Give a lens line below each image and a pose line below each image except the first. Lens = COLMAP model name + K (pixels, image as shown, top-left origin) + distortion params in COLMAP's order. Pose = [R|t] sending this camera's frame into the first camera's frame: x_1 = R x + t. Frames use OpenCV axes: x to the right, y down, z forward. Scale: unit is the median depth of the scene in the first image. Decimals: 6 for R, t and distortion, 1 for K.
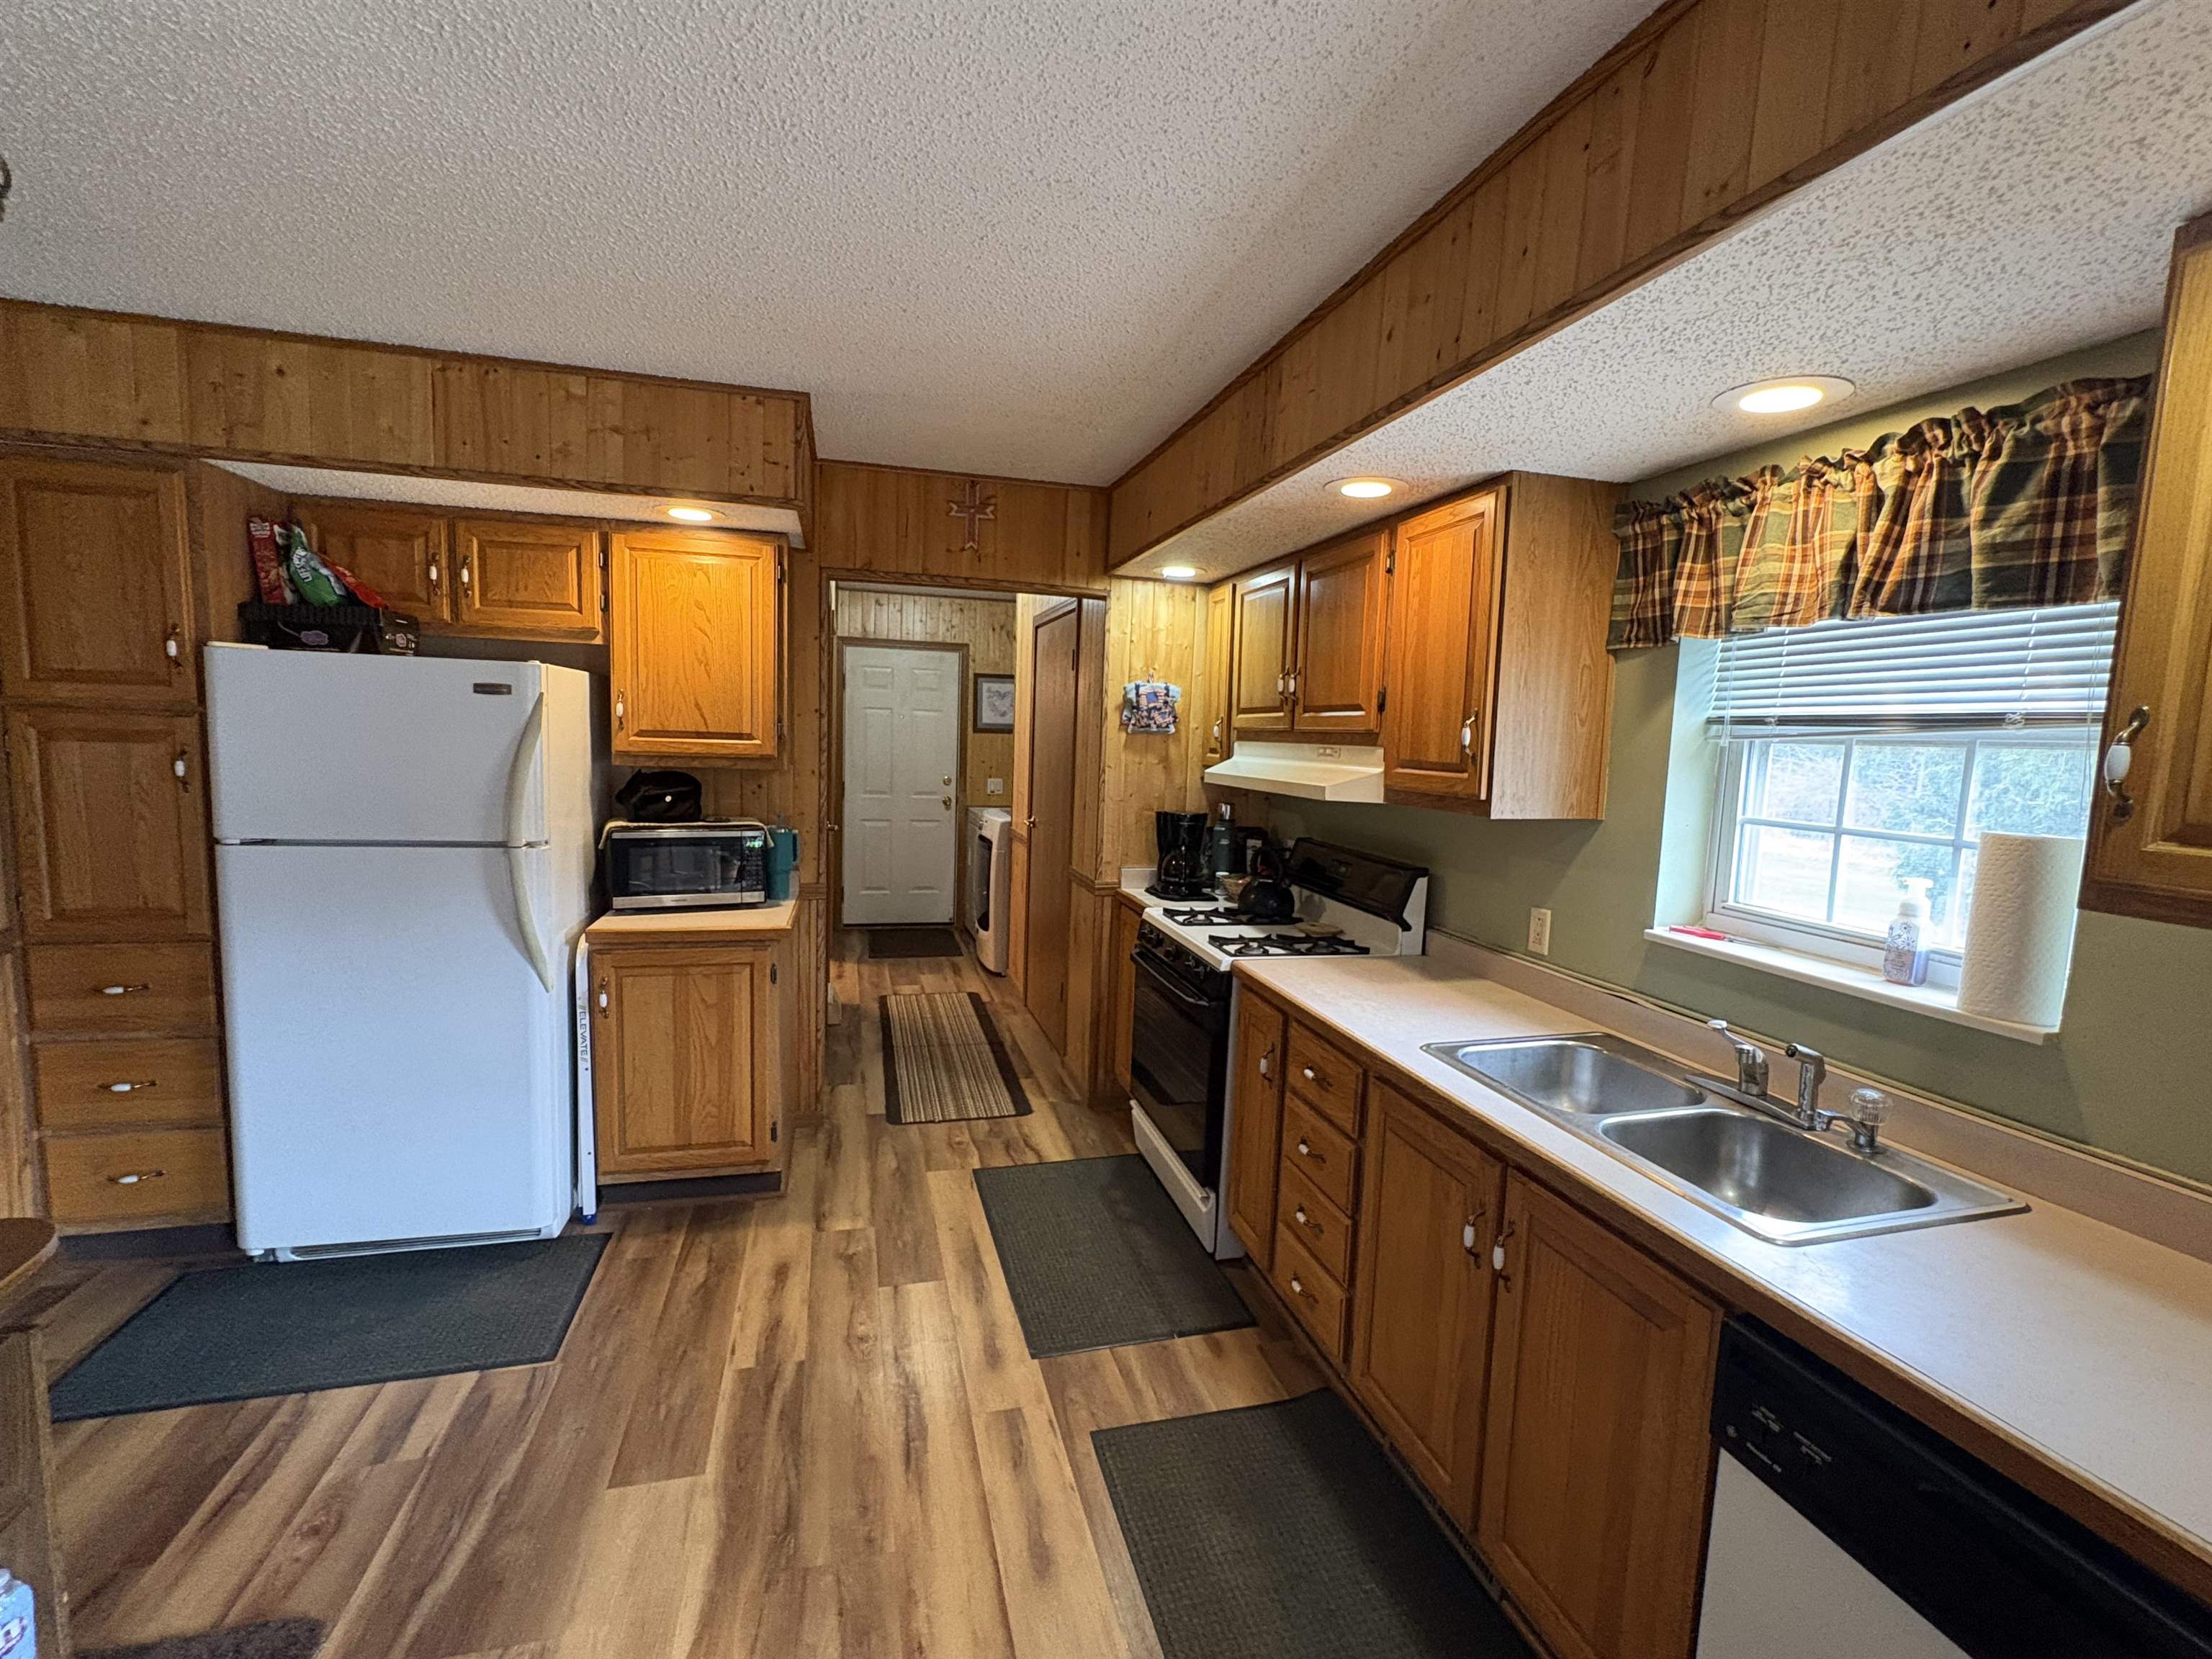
lens RADIAL K [[979.0, 0, 1110.8], [0, 979.0, 835.4], [0, 0, 1]] dist [0.005030, 0.000172]
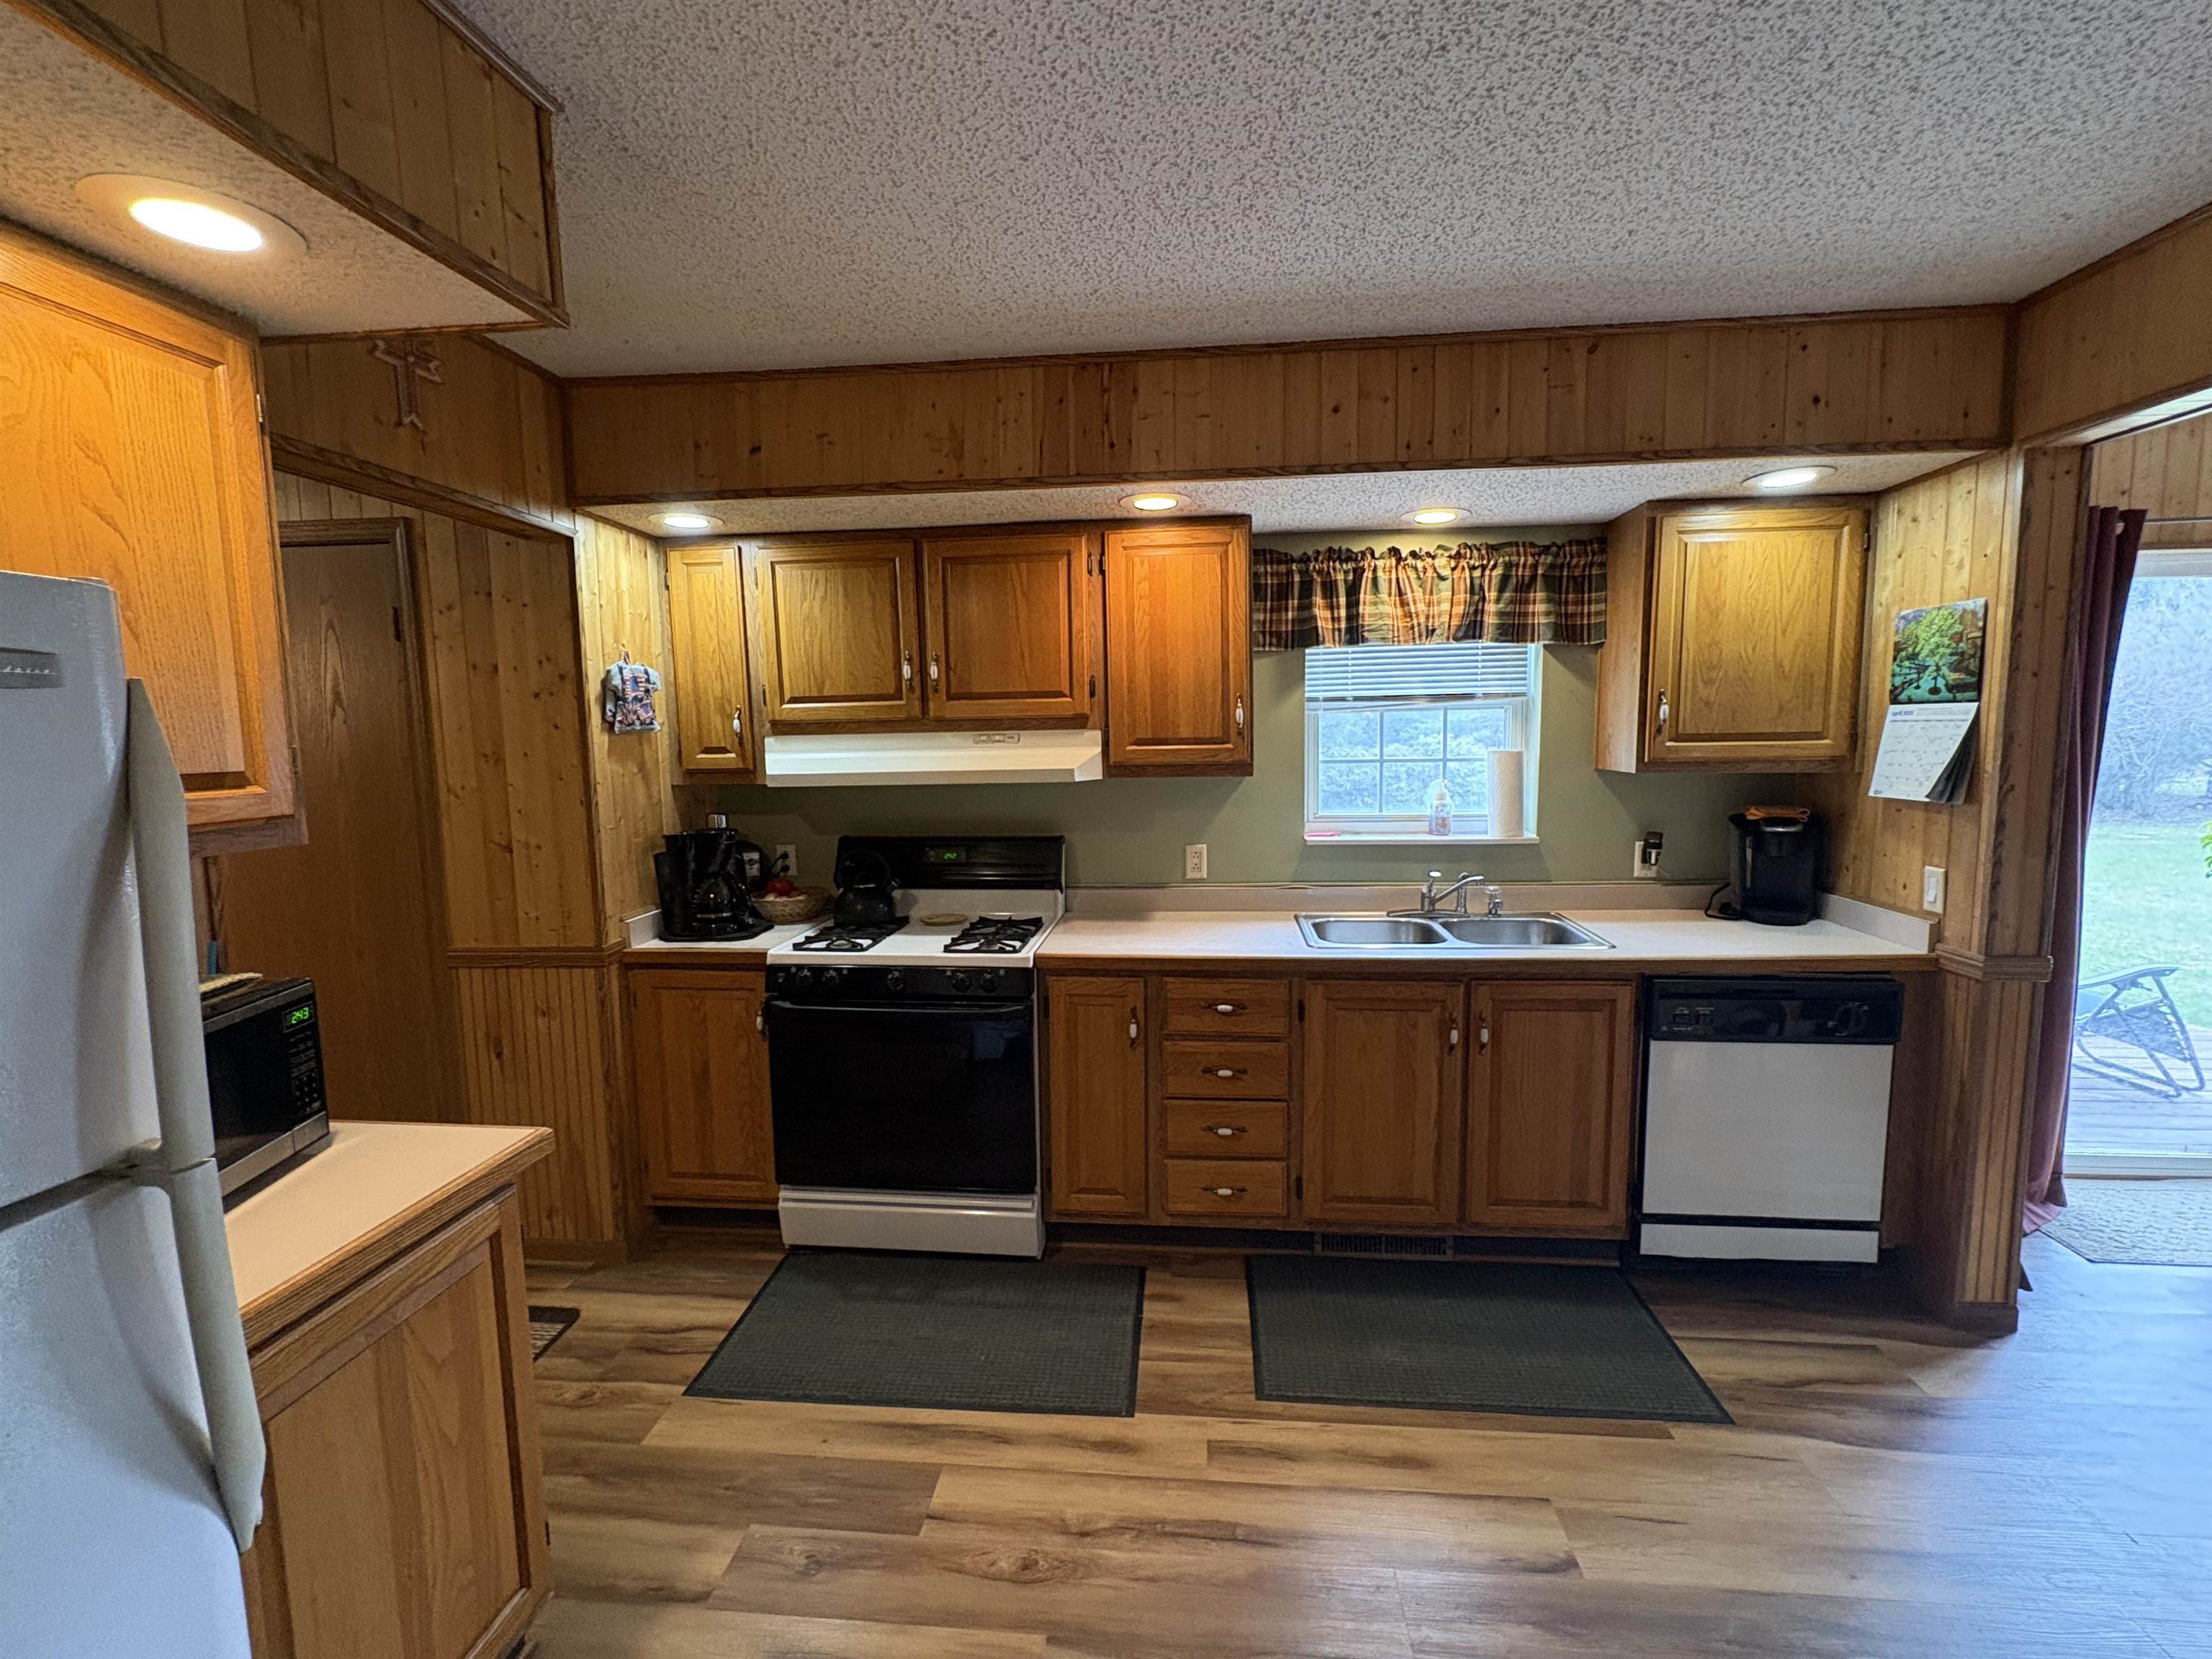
lens RADIAL K [[976.7, 0, 1105.9], [0, 976.7, 835.0], [0, 0, 1]] dist [0.000929, -0.000172]
pose [[0.354310, -0.145131, 0.923797, -0.861698], [0.129075, 0.986017, 0.105401, -0.097423], [-0.926177, 0.081895, 0.368089, 0.657738]]
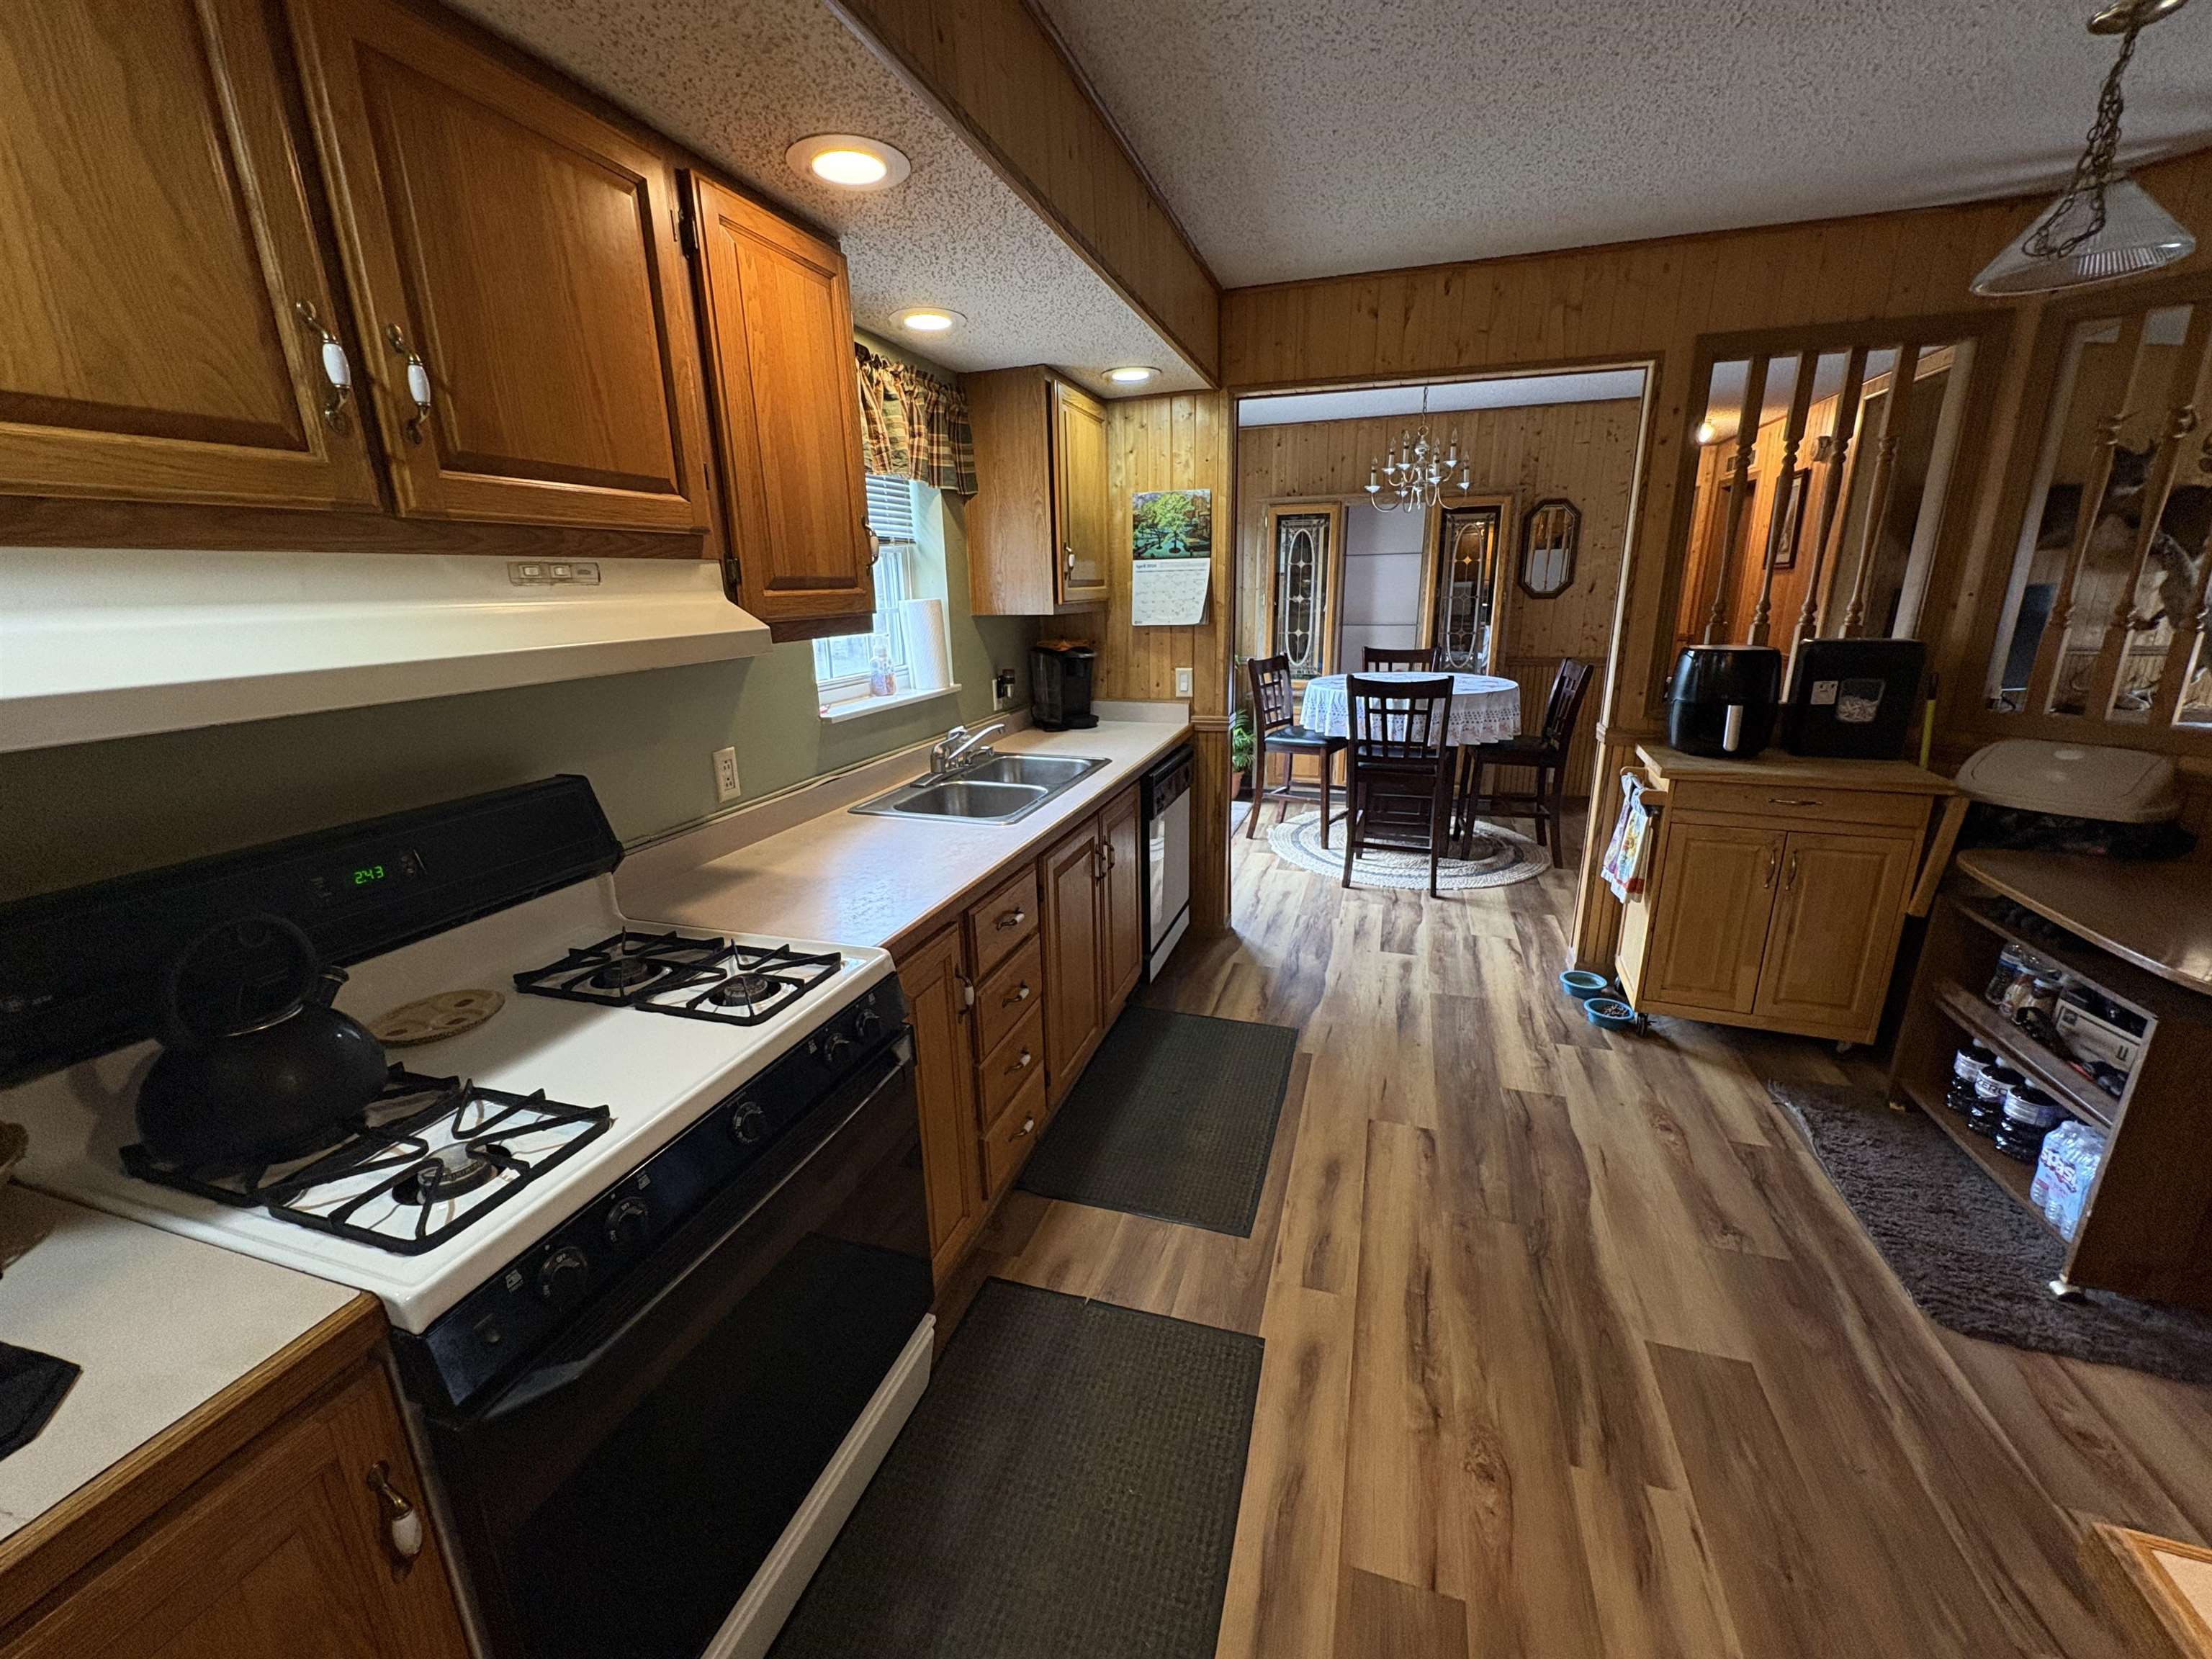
lens RADIAL K [[880.3, 0, 1108.1], [0, 880.3, 833.0], [0, 0, 1]] dist [0.000652, 0.000112]
pose [[-0.836597, -0.167729, 0.521510, -0.288981], [0.049200, 0.925123, 0.376467, -0.143225], [-0.545605, 0.340609, -0.765703, 1.516342]]
